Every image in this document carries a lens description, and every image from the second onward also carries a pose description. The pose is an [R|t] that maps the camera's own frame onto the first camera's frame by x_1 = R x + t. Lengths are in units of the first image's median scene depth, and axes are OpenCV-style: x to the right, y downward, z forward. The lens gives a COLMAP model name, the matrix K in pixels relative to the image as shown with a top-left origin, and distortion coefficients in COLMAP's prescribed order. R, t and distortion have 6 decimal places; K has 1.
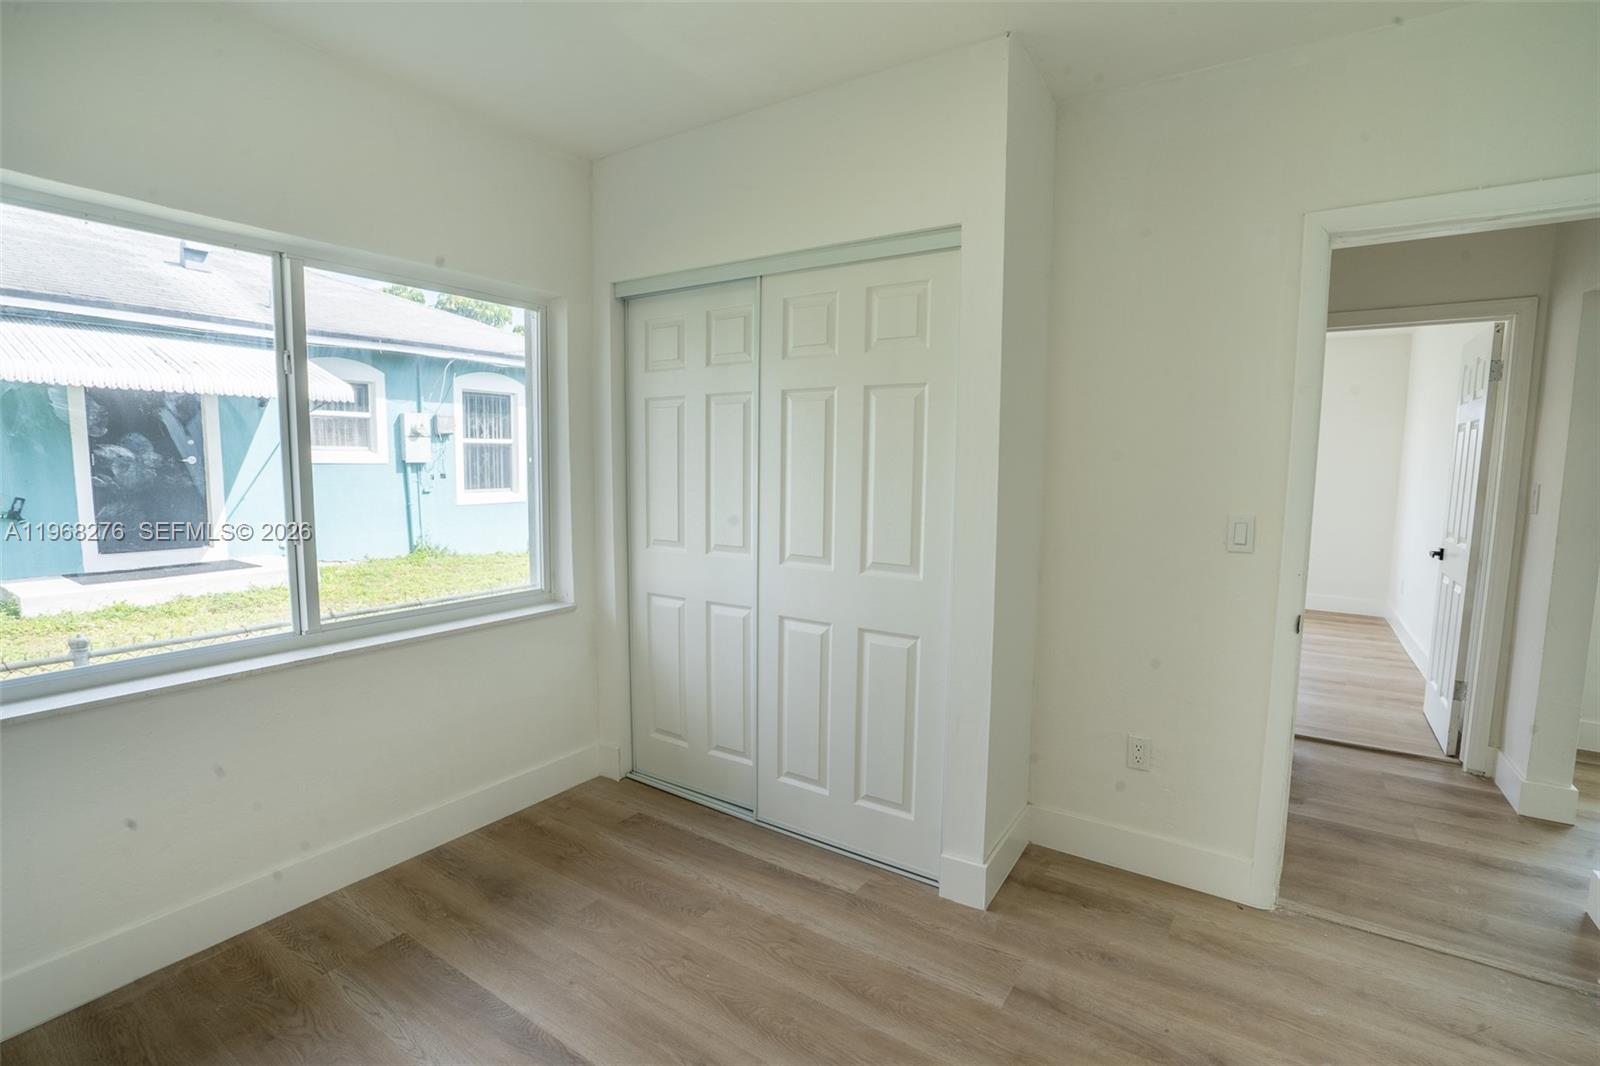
lens RADIAL K [[747.2, 0, 807.6], [0, 747.2, 539.2], [0, 0, 1]] dist [-0.046281, 0.018807]
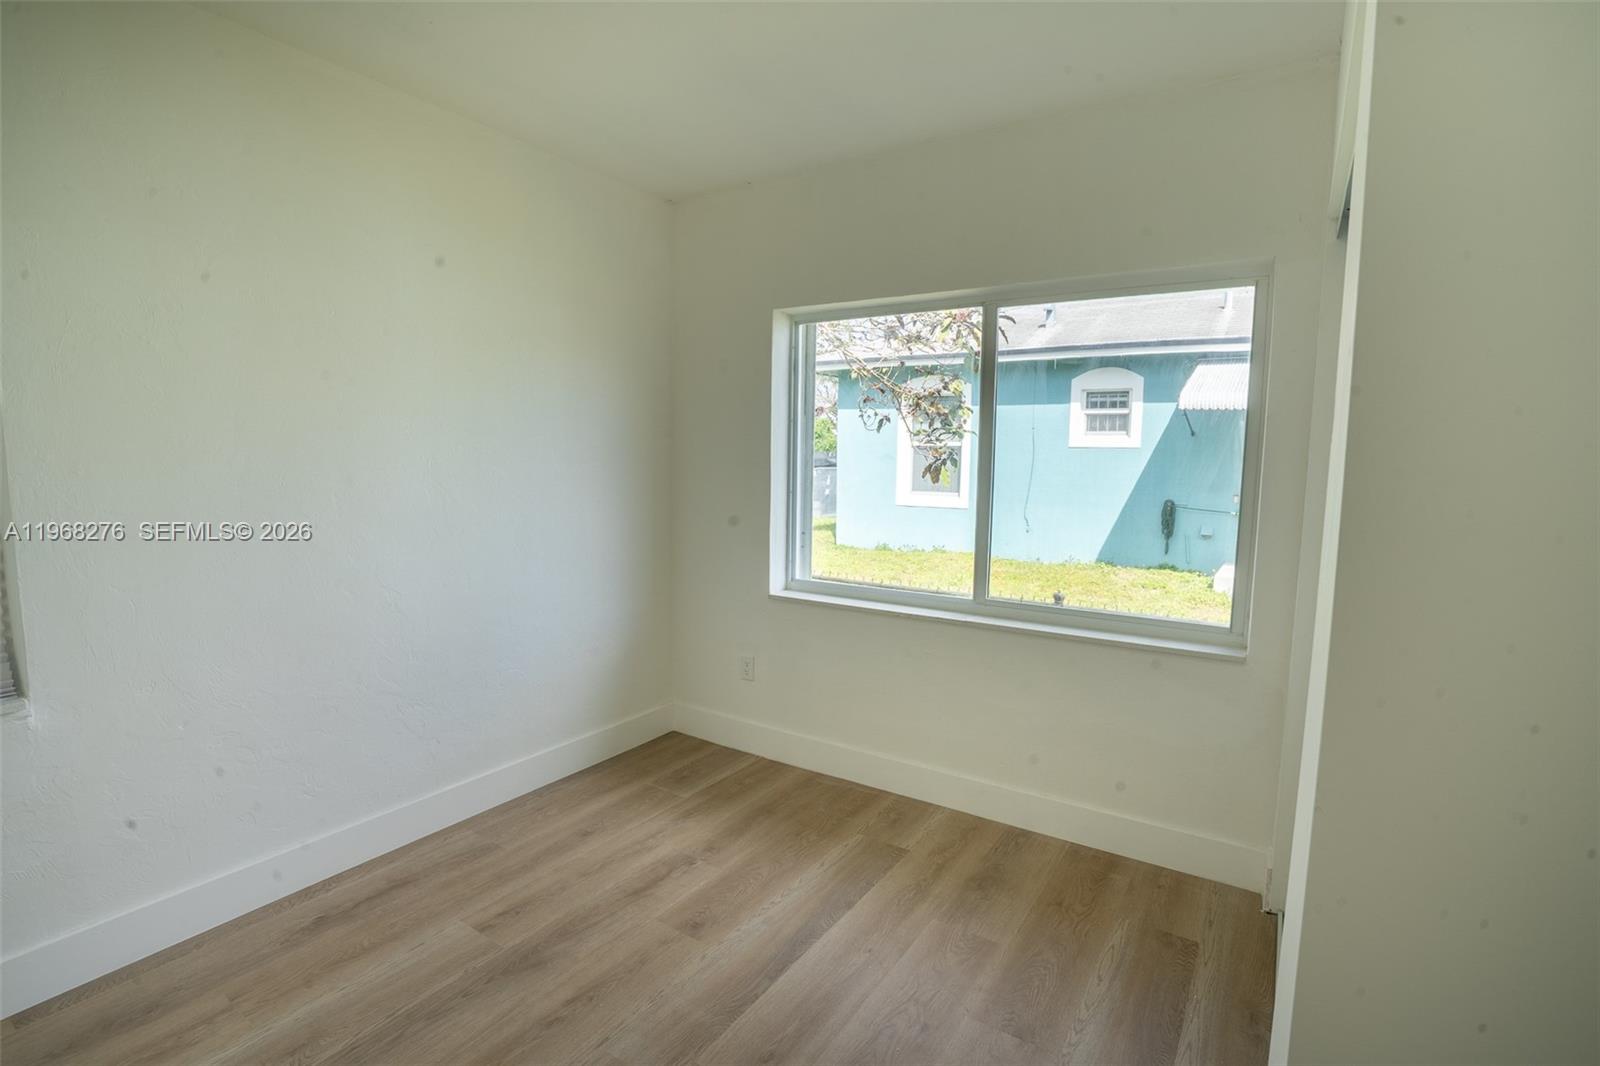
lens RADIAL K [[747.6, 0, 798.2], [0, 747.6, 539.6], [0, 0, 1]] dist [-0.047540, 0.017565]
pose [[-0.029233, 0.090503, -0.995467, 0.584808], [-0.110628, 0.989482, 0.093207, -0.063398], [0.993432, 0.112852, -0.018914, 0.715128]]
